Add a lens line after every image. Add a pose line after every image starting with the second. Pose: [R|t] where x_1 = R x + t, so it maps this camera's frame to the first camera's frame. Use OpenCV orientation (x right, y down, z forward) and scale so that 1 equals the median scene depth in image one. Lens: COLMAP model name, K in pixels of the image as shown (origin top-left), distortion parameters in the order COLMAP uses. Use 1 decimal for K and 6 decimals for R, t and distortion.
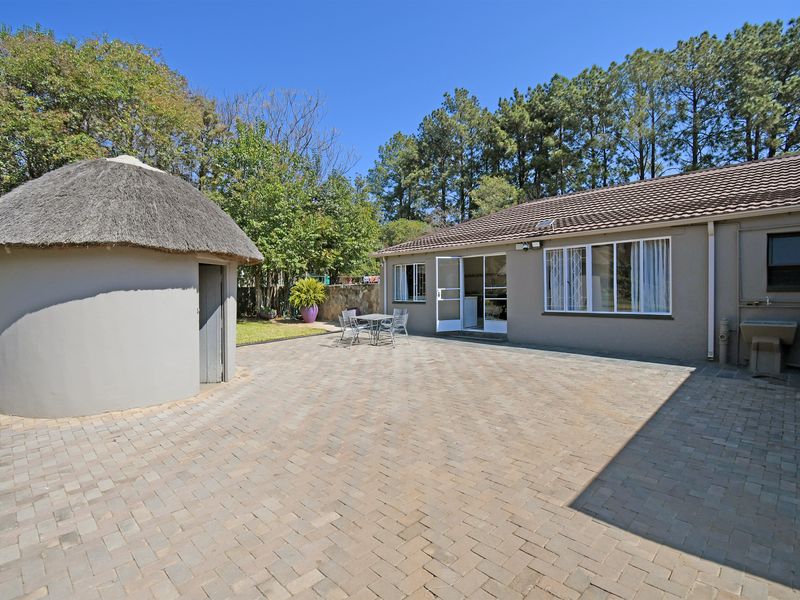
lens RADIAL K [[382.9, 0, 396.0], [0, 382.9, 293.1], [0, 0, 1]] dist [0.019978, -0.025091]
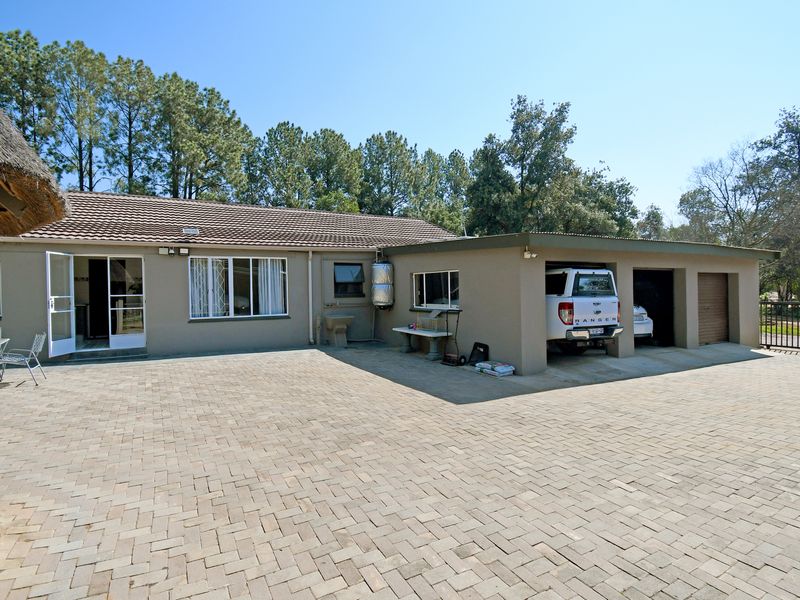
lens RADIAL K [[382.9, 0, 396.0], [0, 382.9, 293.1], [0, 0, 1]] dist [0.019978, -0.025091]
pose [[0.300610, 0.009062, 0.953704, -0.471739], [0.017534, 0.999733, -0.015026, 0.005445], [-0.953586, 0.021239, 0.300371, 0.223119]]
